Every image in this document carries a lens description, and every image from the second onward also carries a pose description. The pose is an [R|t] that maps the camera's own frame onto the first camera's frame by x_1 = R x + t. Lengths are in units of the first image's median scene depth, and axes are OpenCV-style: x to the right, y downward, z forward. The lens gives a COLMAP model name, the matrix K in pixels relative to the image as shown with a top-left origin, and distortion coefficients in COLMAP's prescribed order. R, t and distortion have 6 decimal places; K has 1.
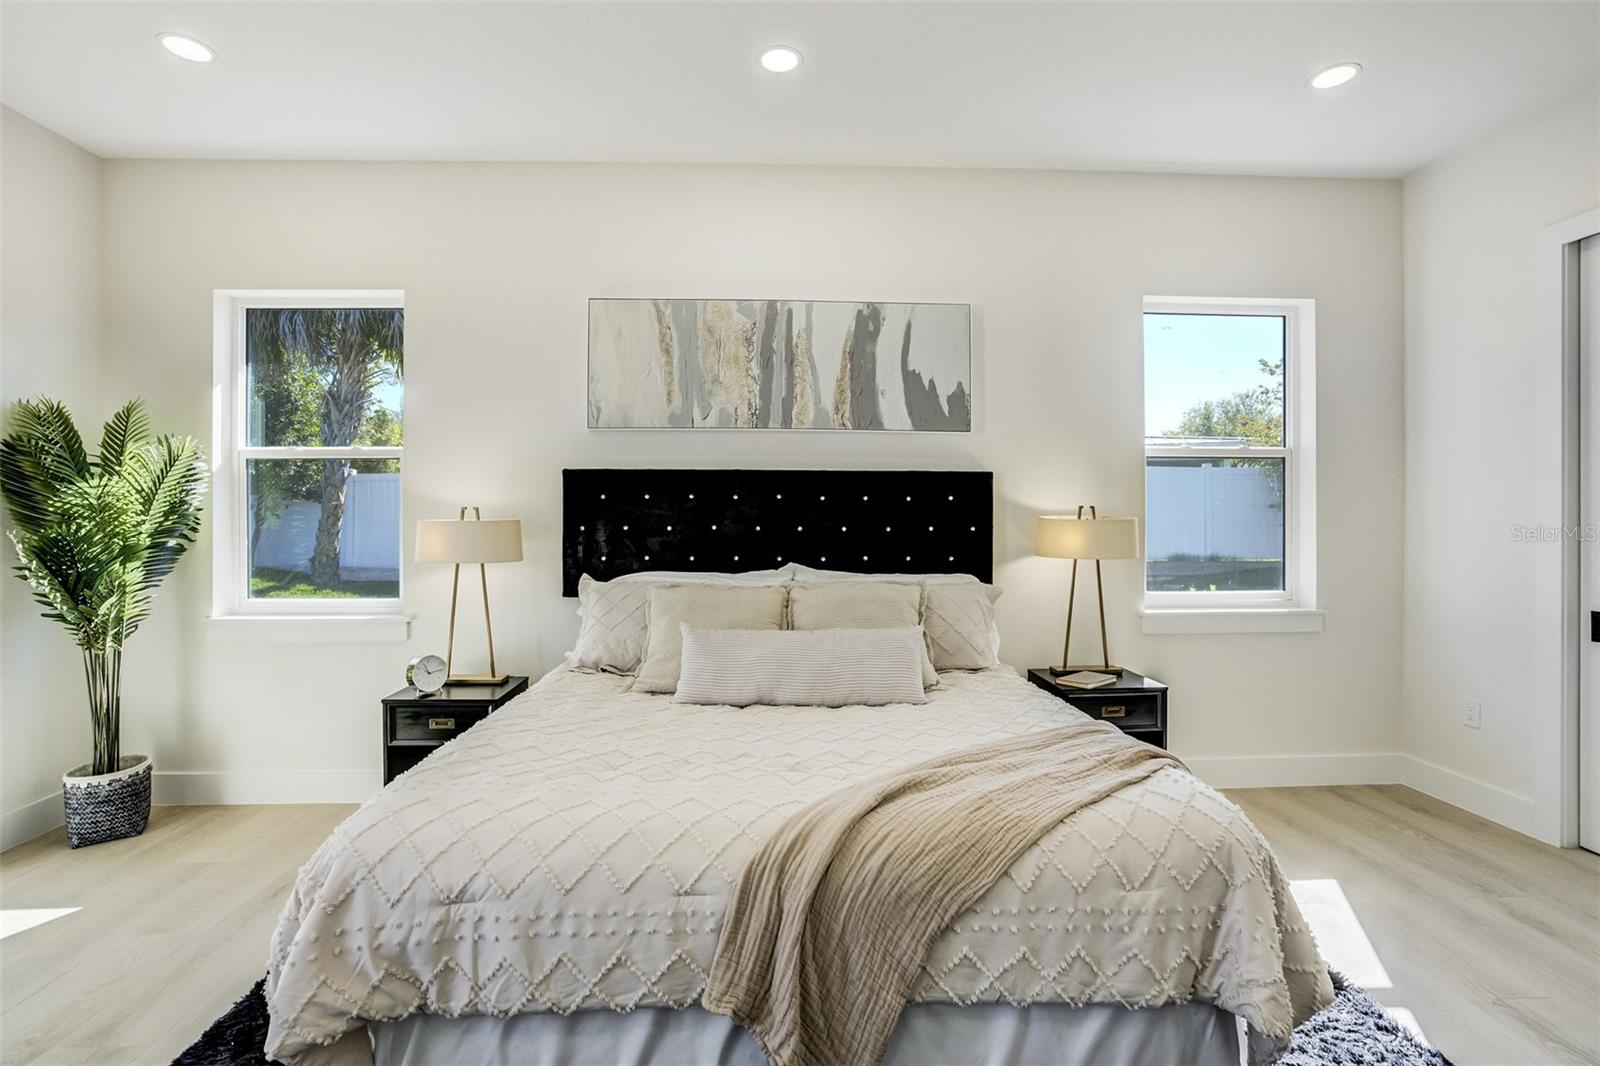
lens RADIAL K [[750.2, 0, 803.9], [0, 750.2, 513.1], [0, 0, 1]] dist [-0.051388, 0.028660]
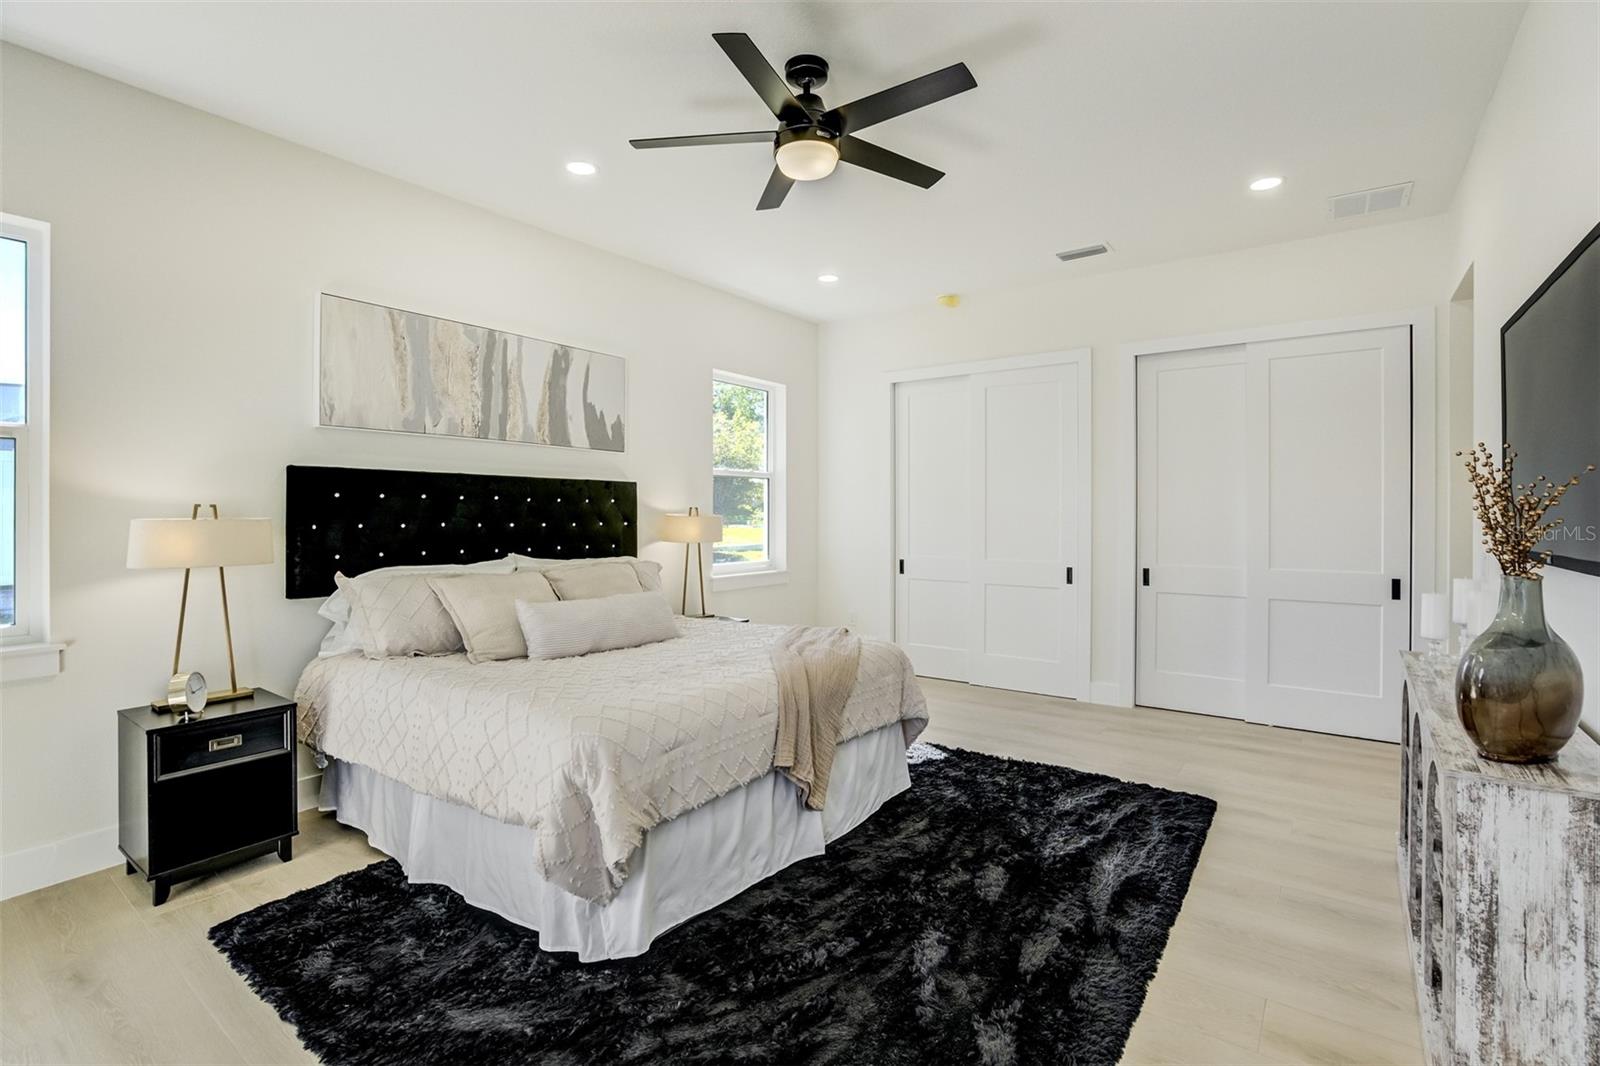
lens RADIAL K [[751.3, 0, 792.9], [0, 751.3, 520.1], [0, 0, 1]] dist [-0.025354, 0.001101]
pose [[0.624602, -0.006972, 0.780912, -0.660505], [0.003917, 0.999976, 0.005795, 0.007693], [-0.780934, -0.000561, 0.624614, -0.094834]]
